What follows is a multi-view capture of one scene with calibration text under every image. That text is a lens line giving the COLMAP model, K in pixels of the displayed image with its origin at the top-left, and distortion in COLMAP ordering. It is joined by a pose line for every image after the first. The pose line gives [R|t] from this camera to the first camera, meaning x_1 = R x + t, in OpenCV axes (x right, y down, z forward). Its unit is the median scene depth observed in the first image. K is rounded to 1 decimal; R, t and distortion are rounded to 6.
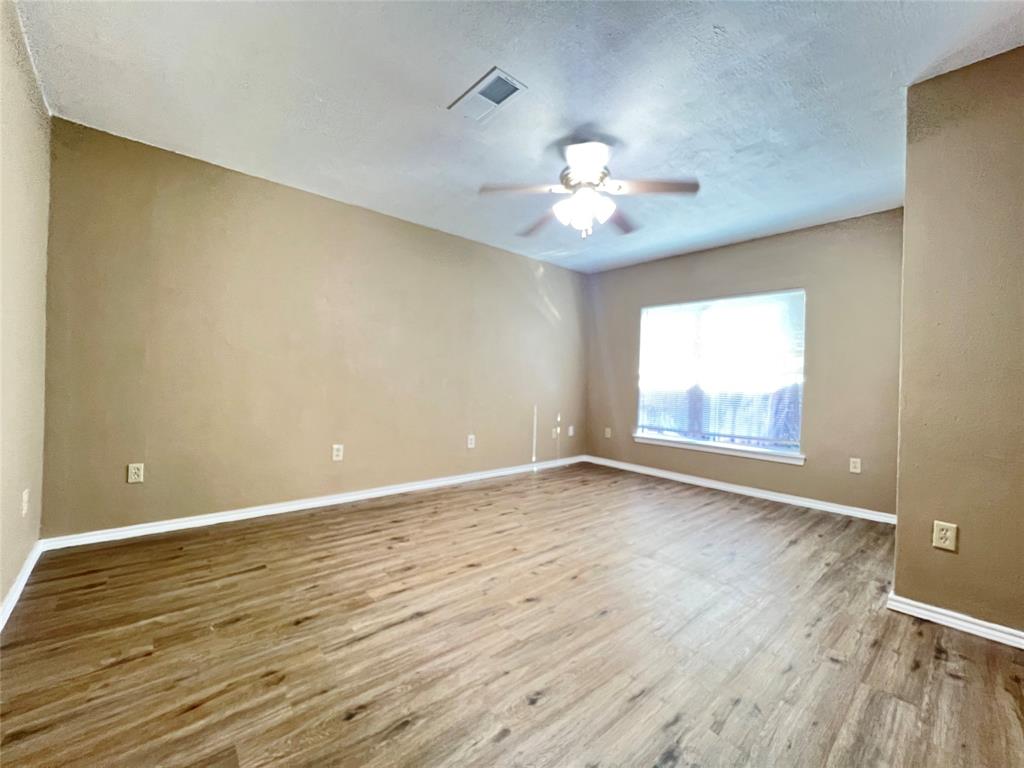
lens RADIAL K [[412.1, 0, 512.8], [0, 412.1, 379.2], [0, 0, 1]] dist [-0.001138, -0.000115]
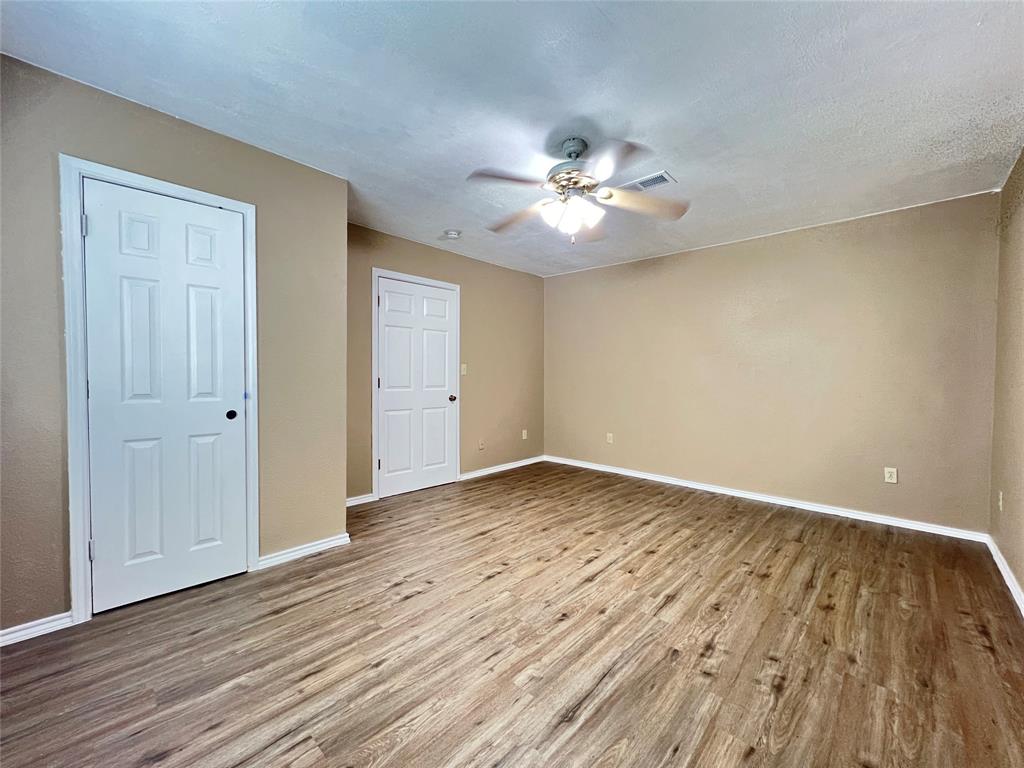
lens RADIAL K [[409.4, 0, 514.7], [0, 409.4, 387.4], [0, 0, 1]] dist [-0.001377, -0.000227]
pose [[-0.994153, -0.031408, -0.103310, 0.433132], [-0.033962, 0.999157, 0.023049, -0.034627], [0.102499, 0.026422, -0.994382, 2.141956]]
